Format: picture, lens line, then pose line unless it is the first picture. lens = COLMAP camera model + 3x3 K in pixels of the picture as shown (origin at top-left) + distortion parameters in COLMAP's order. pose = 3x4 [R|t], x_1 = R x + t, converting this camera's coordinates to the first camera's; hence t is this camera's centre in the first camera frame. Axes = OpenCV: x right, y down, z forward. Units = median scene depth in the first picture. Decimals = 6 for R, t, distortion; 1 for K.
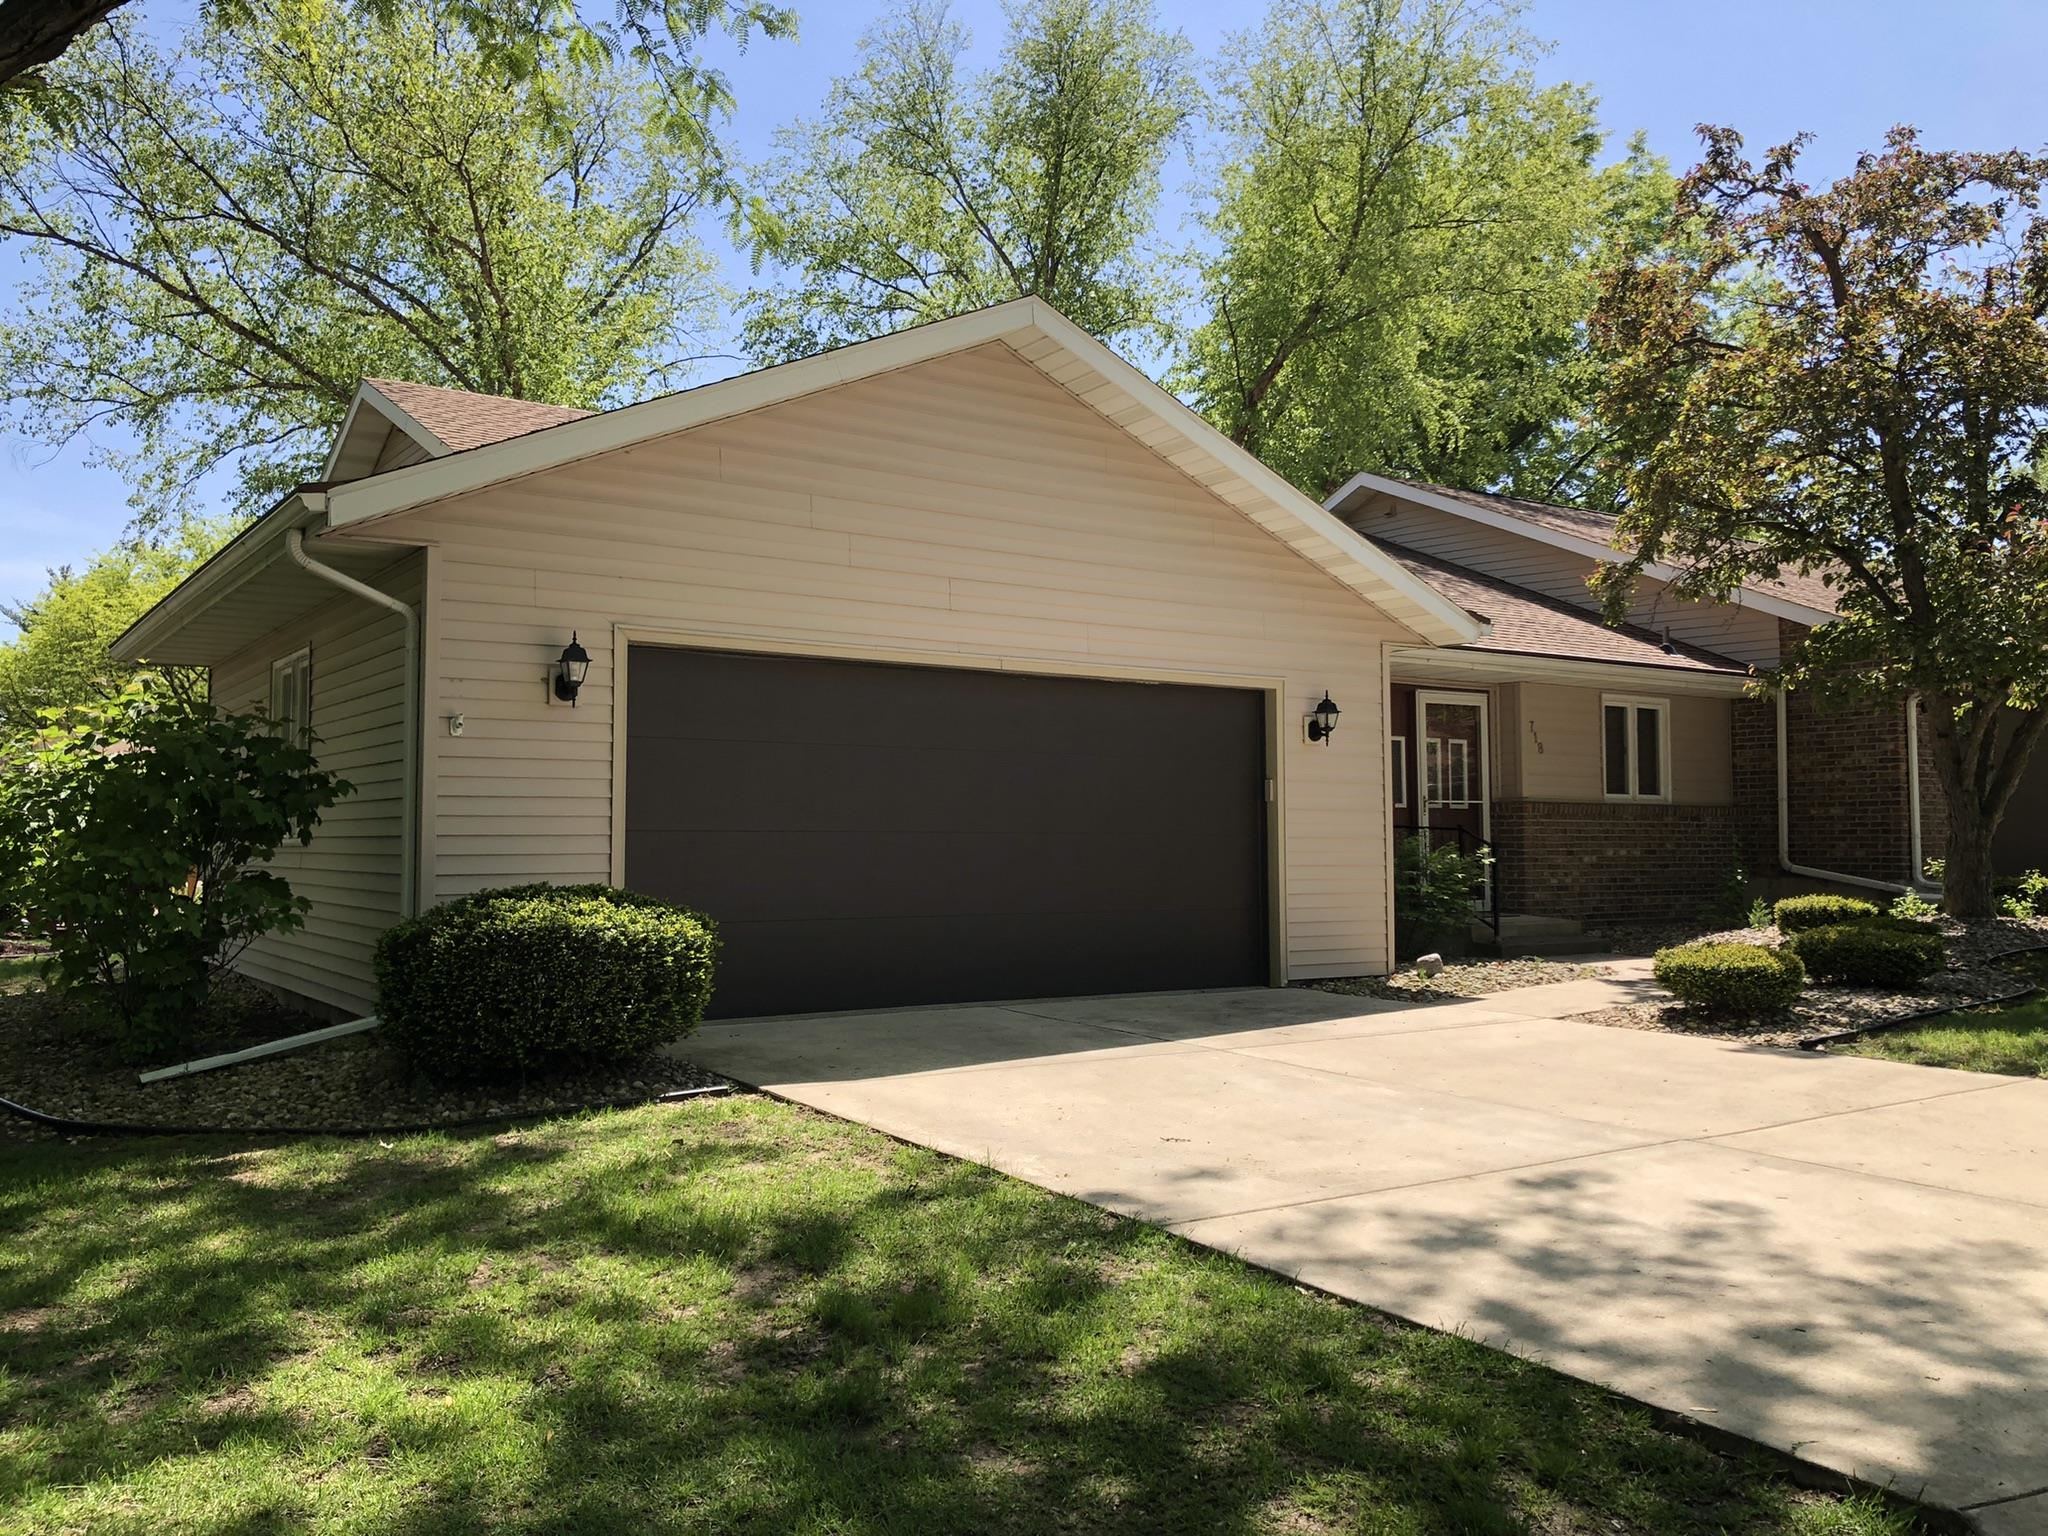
lens RADIAL K [[1646.6, 0, 1024.0], [0, 1646.6, 768.0], [0, 0, 1]] dist [0.014418, -0.008048]
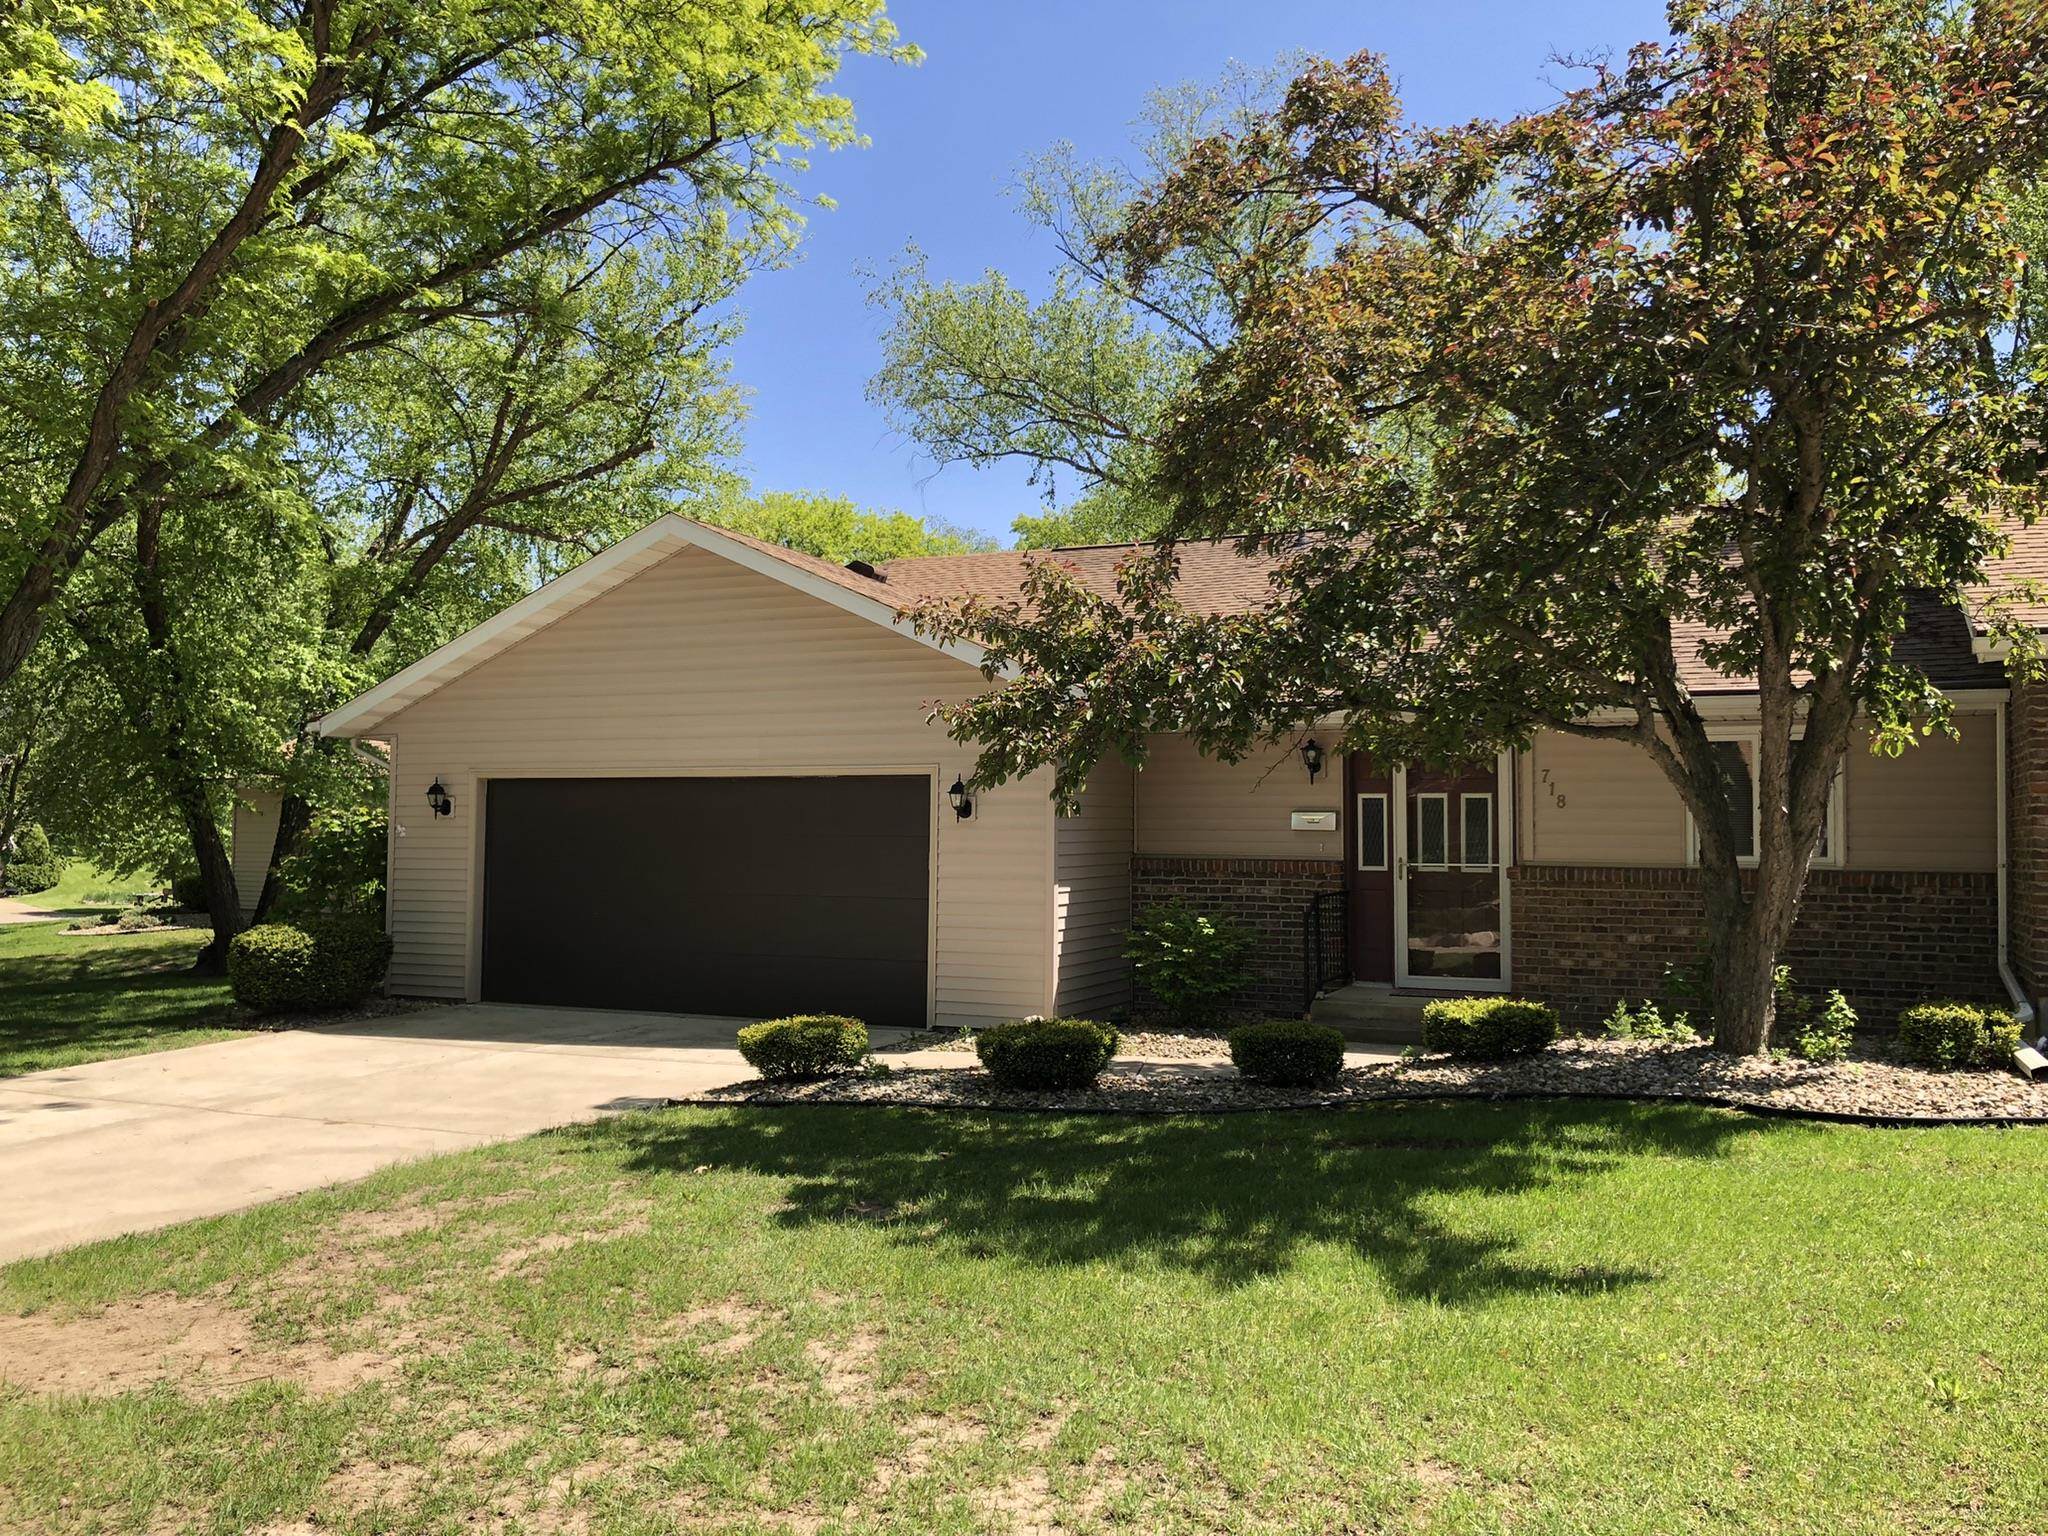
lens RADIAL K [[1646.6, 0, 1024.0], [0, 1646.6, 768.0], [0, 0, 1]] dist [0.014418, -0.008048]
pose [[0.522595, -0.031869, -0.851985, 0.888689], [0.029552, 0.999378, -0.019256, -0.021067], [0.852069, -0.015115, 0.523211, 0.337491]]
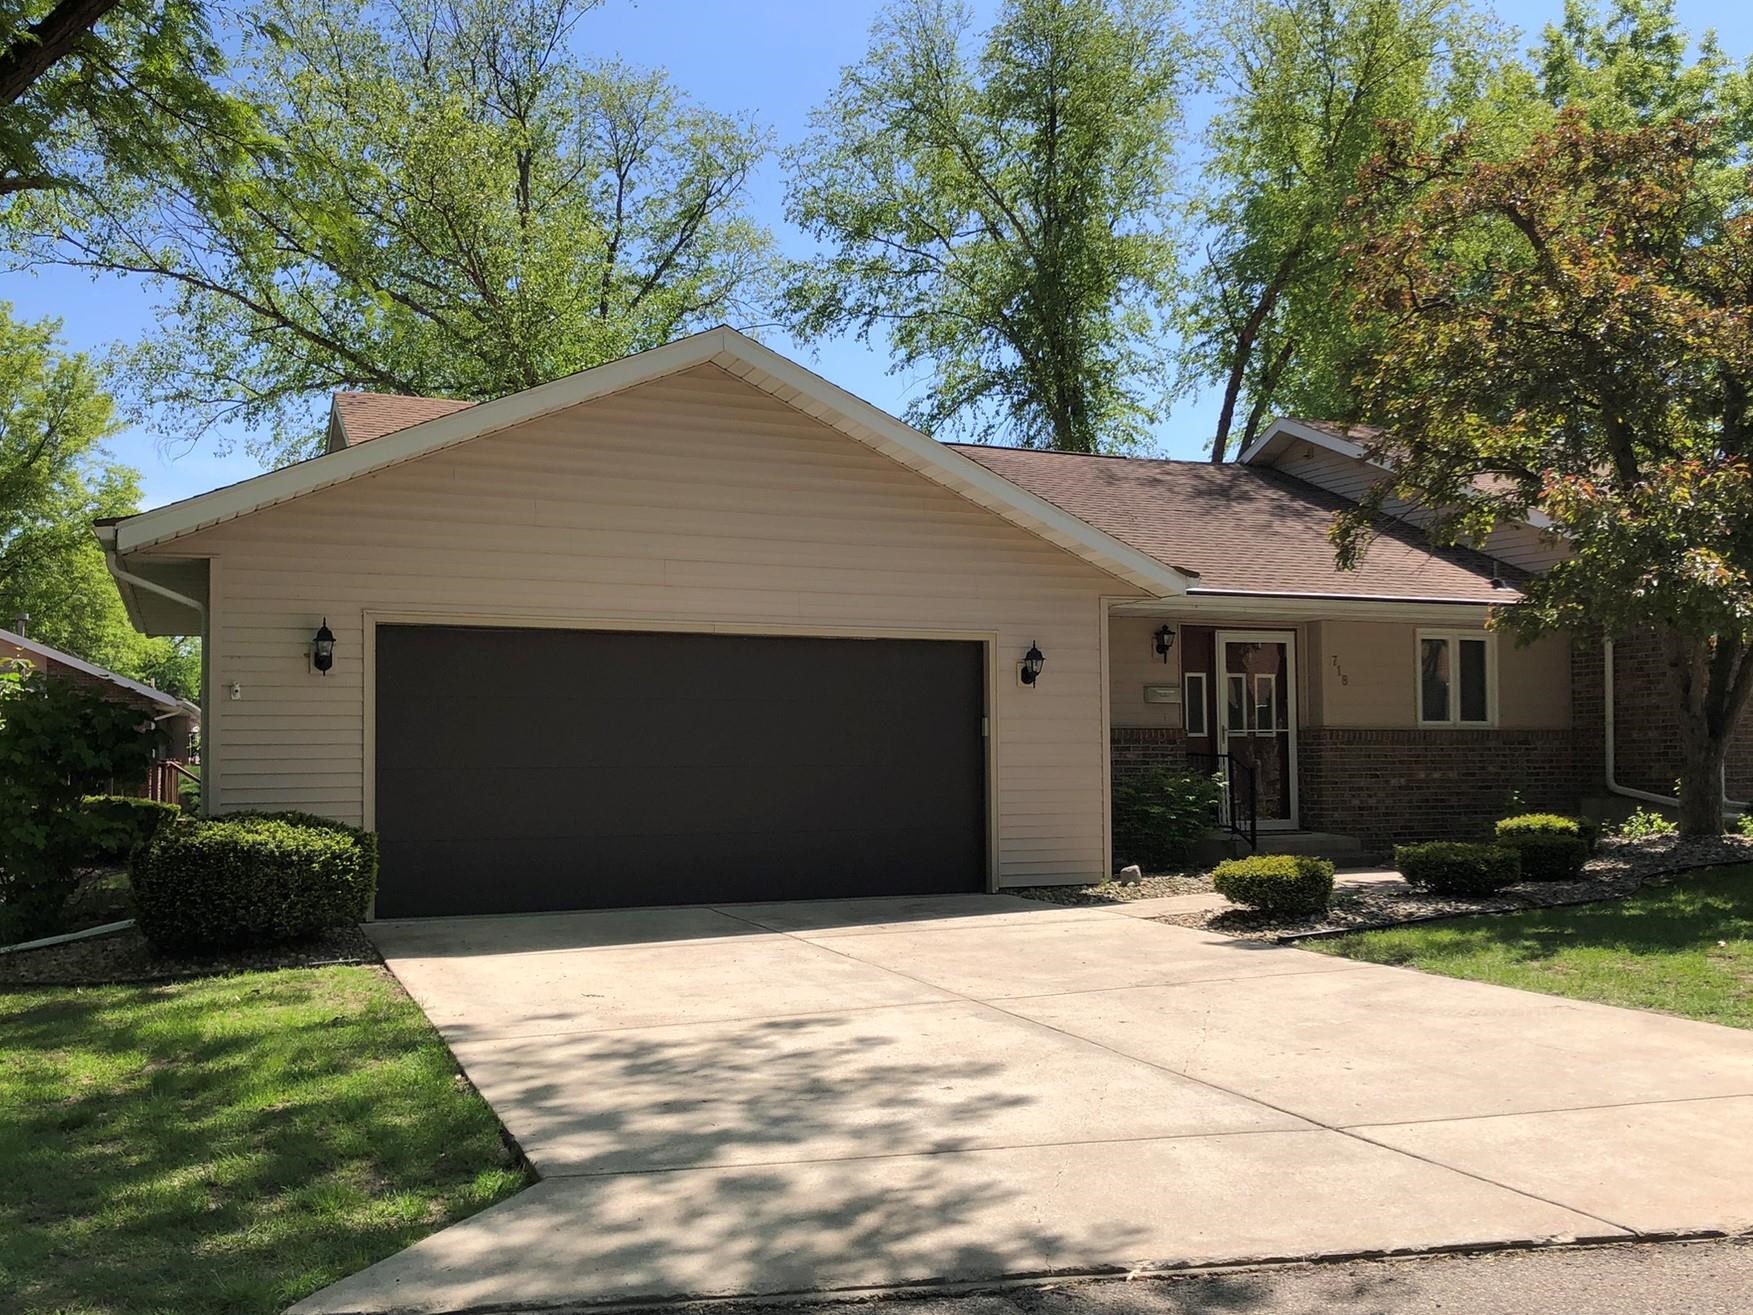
lens RADIAL K [[1625.2, 0, 945.8], [0, 1625.2, 733.6], [0, 0, 1]] dist [0.106011, -0.230266]
pose [[0.983780, -0.011913, -0.178982, 0.249109], [0.016702, 0.999541, 0.025272, -0.008652], [0.178599, -0.027851, 0.983528, -0.111762]]
